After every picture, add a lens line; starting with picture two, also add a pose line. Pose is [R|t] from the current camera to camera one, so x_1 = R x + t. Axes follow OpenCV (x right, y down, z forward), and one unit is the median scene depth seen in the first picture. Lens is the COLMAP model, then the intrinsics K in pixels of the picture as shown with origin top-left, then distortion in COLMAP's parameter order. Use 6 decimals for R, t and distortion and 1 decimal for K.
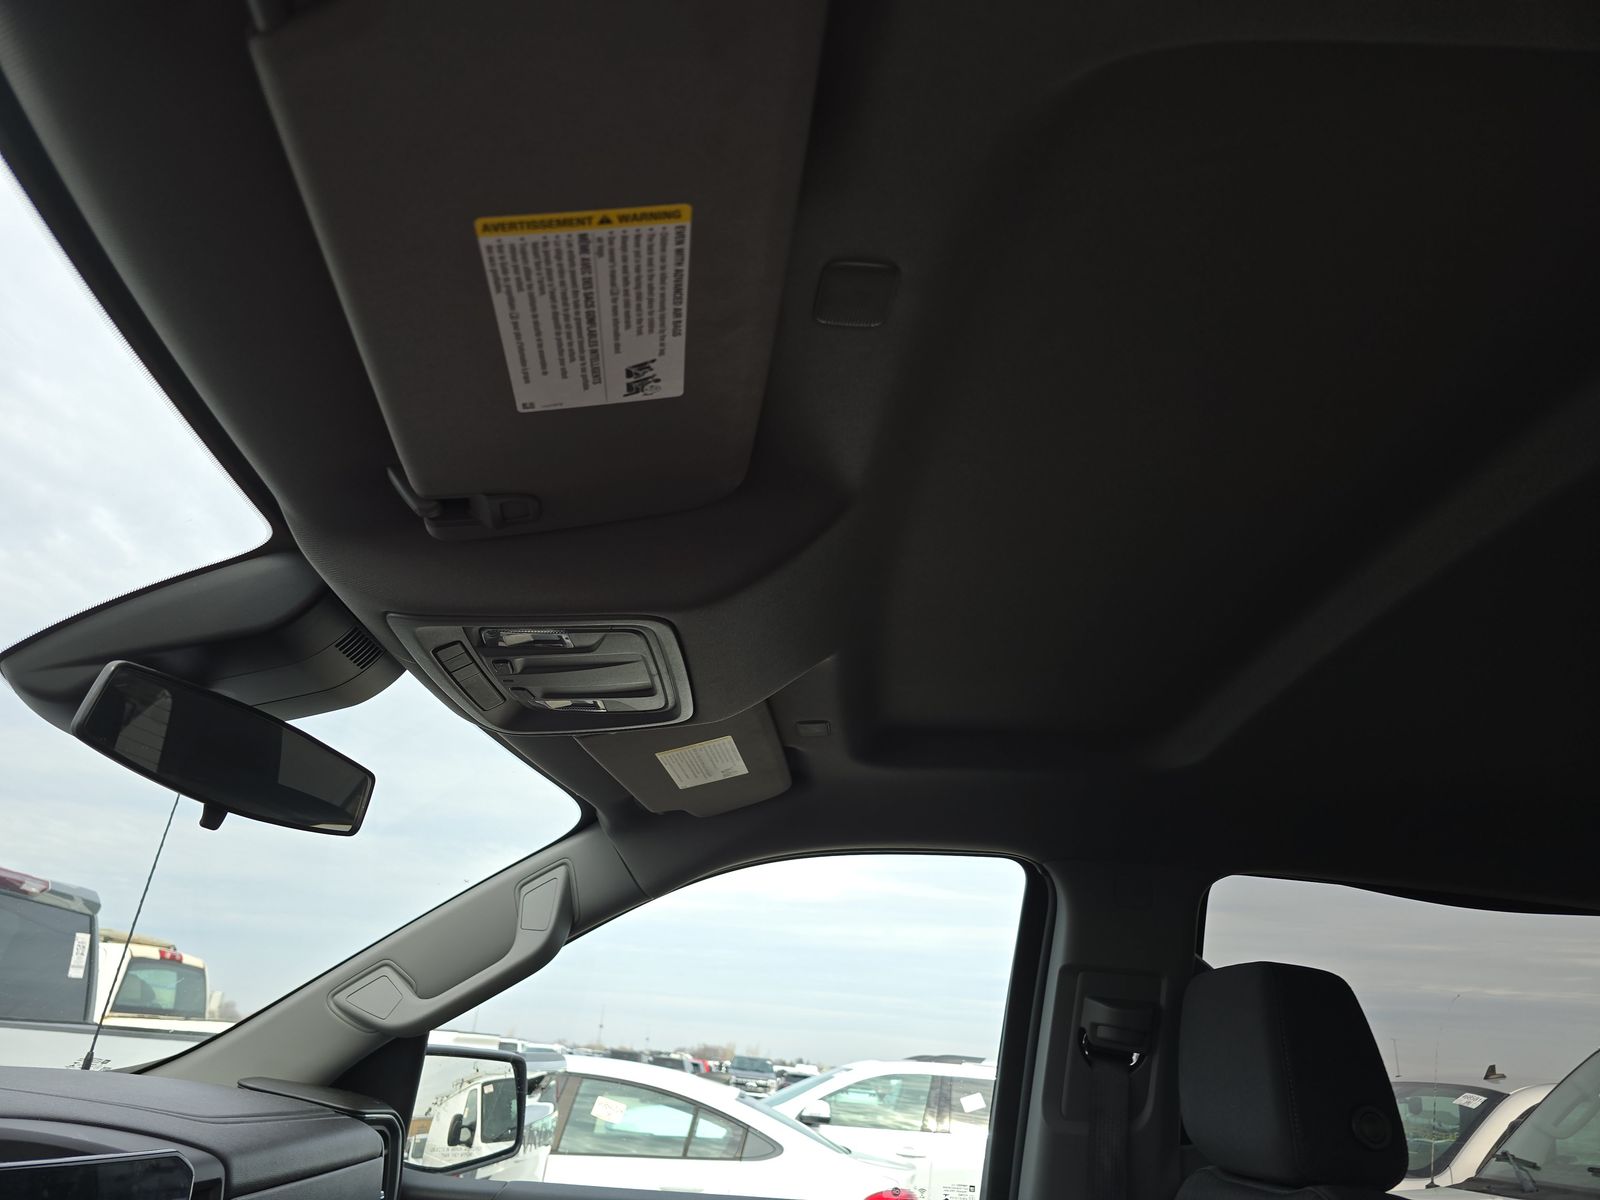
lens RADIAL K [[1106.3, 0, 800.0], [0, 1106.3, 600.0], [0, 0, 1]] dist [0.018157, -0.006558]
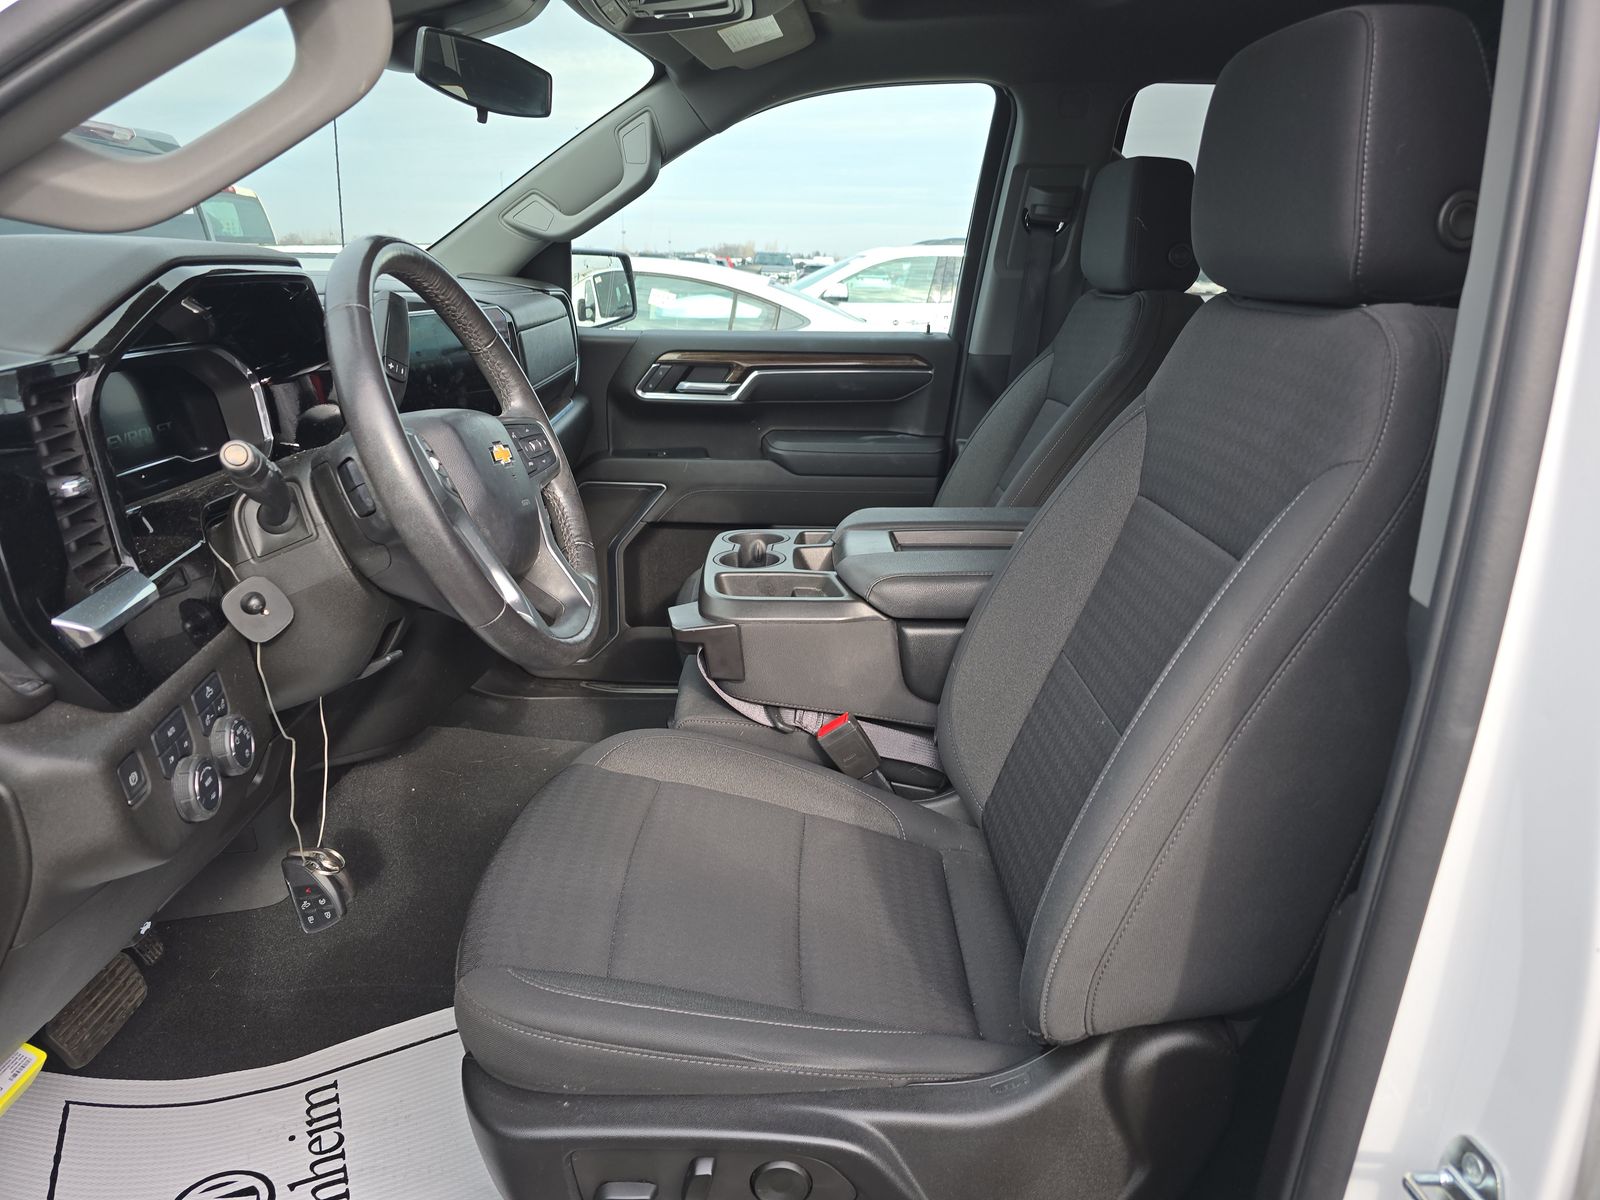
lens RADIAL K [[1106.3, 0, 800.0], [0, 1106.3, 600.0], [0, 0, 1]] dist [0.018157, -0.006558]
pose [[0.998186, -0.051819, -0.030657, -0.016219], [0.059424, 0.765957, 0.640140, -0.142127], [-0.009690, -0.640800, 0.767647, -0.370953]]
